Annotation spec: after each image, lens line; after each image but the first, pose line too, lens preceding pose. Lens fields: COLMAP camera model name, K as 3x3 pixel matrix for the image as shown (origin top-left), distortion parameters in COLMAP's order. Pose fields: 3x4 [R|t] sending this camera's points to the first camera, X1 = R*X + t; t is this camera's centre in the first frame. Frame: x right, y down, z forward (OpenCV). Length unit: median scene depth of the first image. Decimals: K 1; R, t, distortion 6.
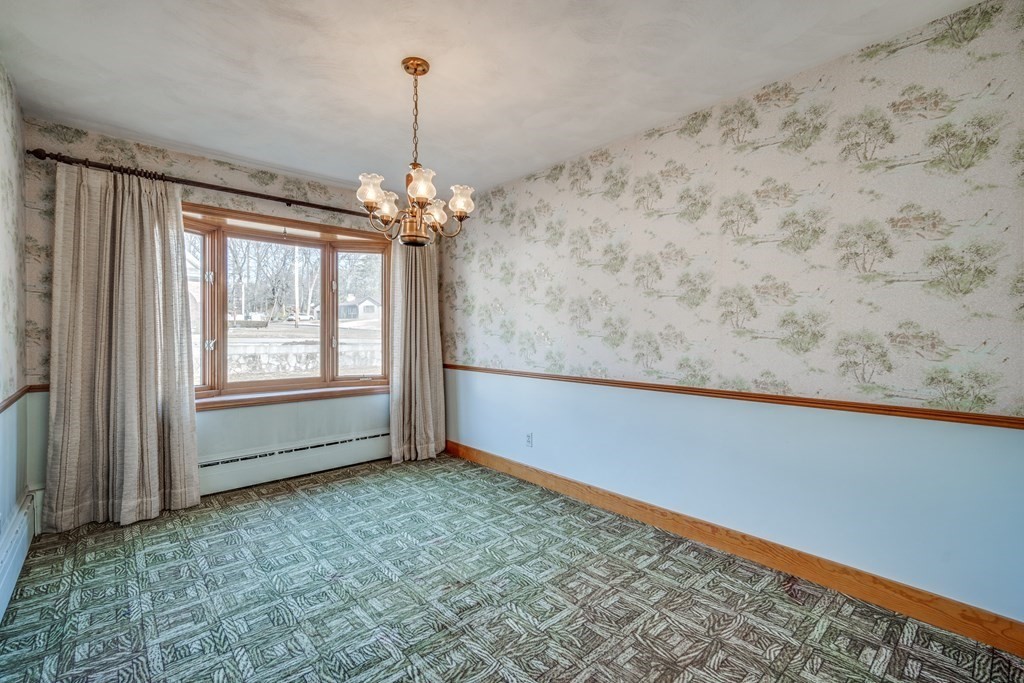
lens RADIAL K [[442.4, 0, 512.5], [0, 442.4, 329.2], [0, 0, 1]] dist [0.001794, 0.005165]
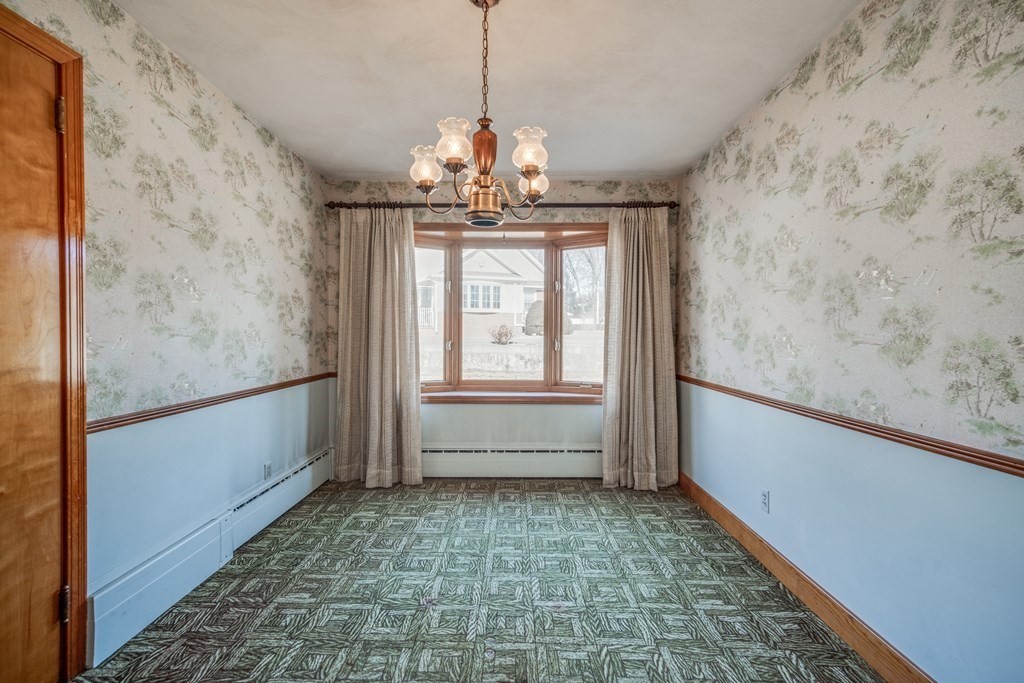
lens RADIAL K [[445.3, 0, 509.1], [0, 445.3, 335.6], [0, 0, 1]] dist [0.001757, 0.004727]
pose [[0.734082, 0.003560, -0.679051, 0.234077], [0.003088, 0.999958, 0.008580, 0.000276], [0.679053, -0.008395, 0.734041, 0.301568]]
